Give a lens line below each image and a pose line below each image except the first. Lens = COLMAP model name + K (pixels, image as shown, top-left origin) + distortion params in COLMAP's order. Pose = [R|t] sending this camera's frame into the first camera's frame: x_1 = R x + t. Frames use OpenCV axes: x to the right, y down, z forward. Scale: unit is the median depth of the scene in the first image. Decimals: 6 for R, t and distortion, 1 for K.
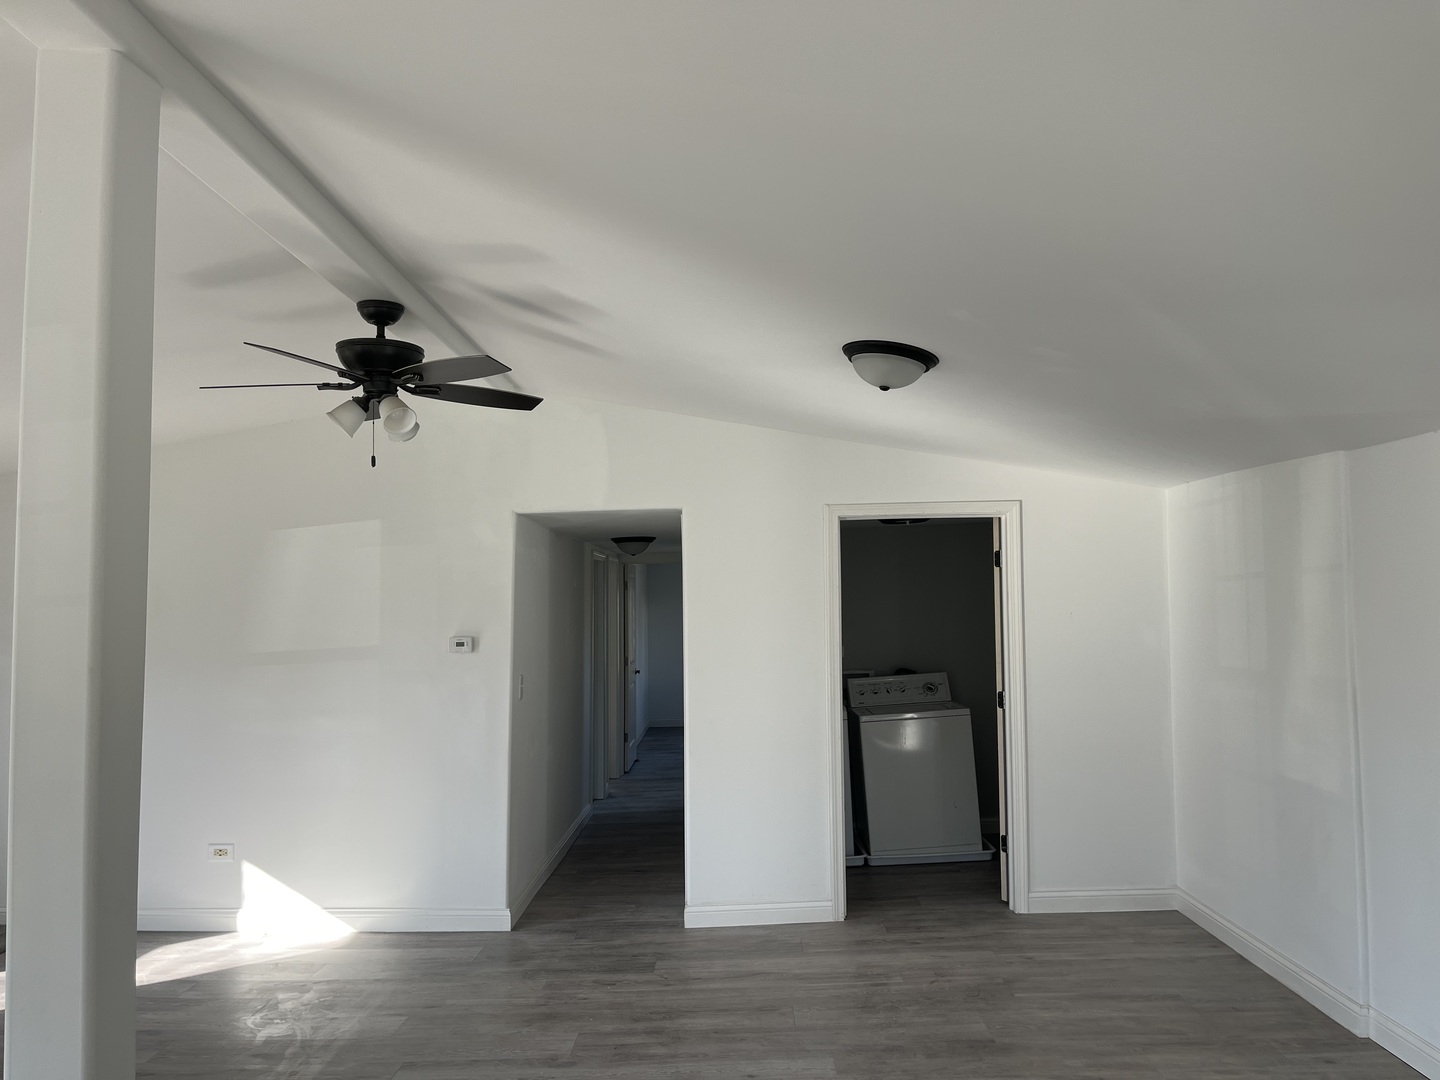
lens RADIAL K [[1088.0, 0, 727.5], [0, 1088.0, 539.6], [0, 0, 1]] dist [0.078196, -0.102808]
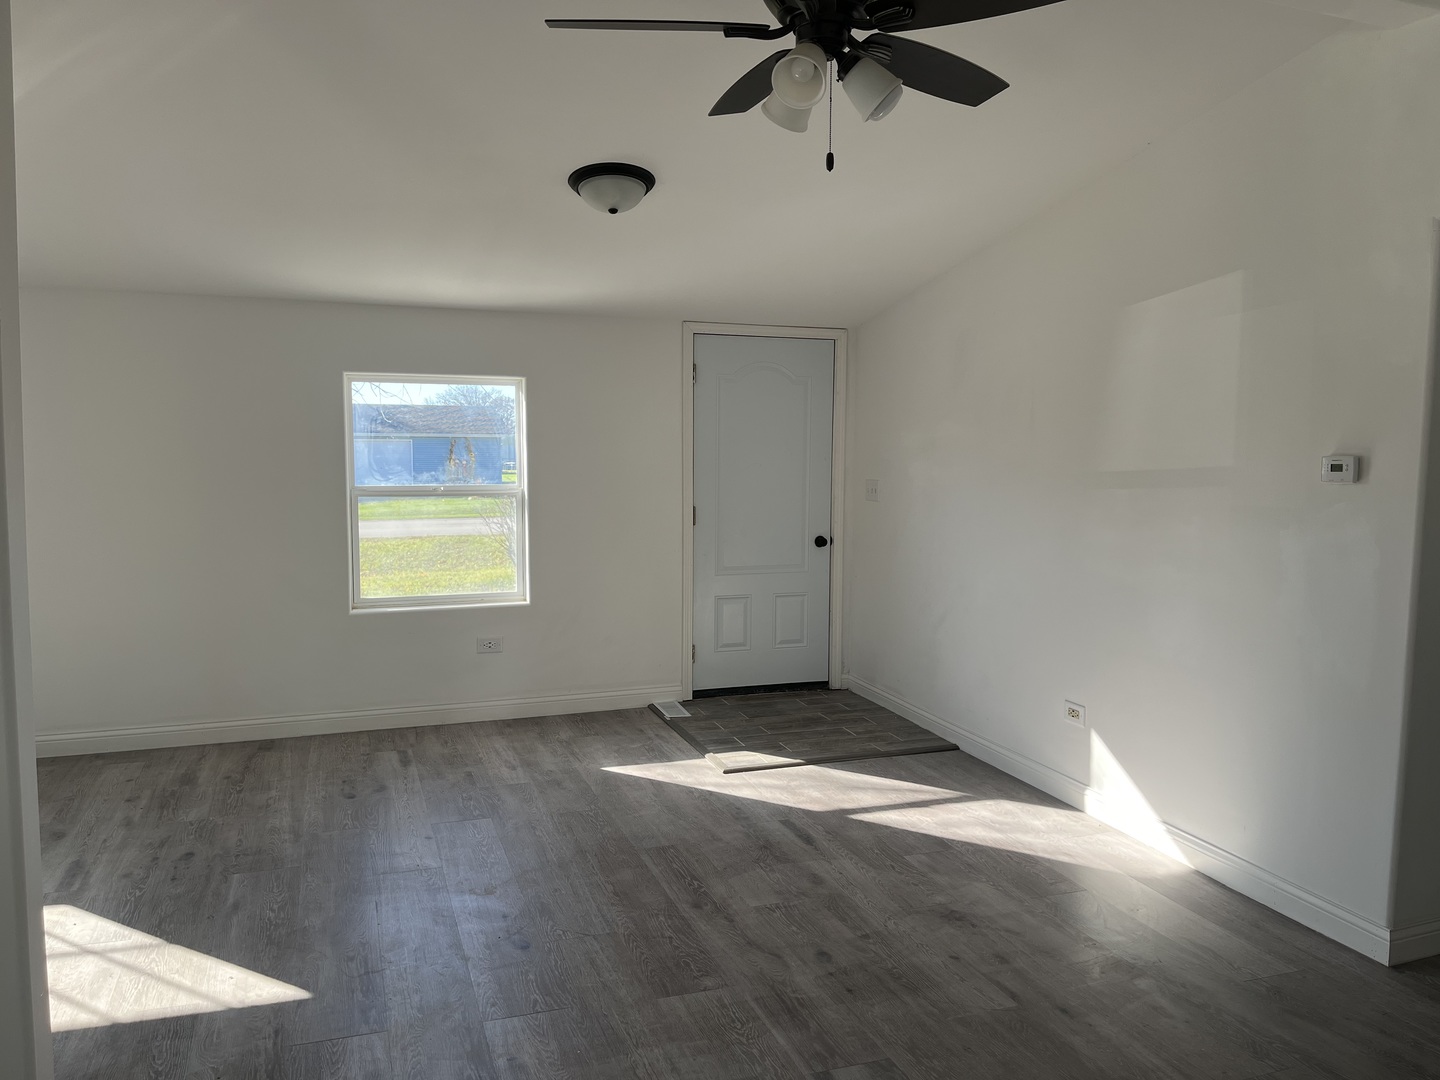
lens RADIAL K [[1088.0, 0, 730.5], [0, 1088.0, 543.5], [0, 0, 1]] dist [0.078196, -0.102808]
pose [[0.351859, 0.094016, -0.931320, 0.196005], [0.048374, 0.991787, 0.118396, 0.050588], [0.934802, -0.086710, 0.344421, 0.494275]]
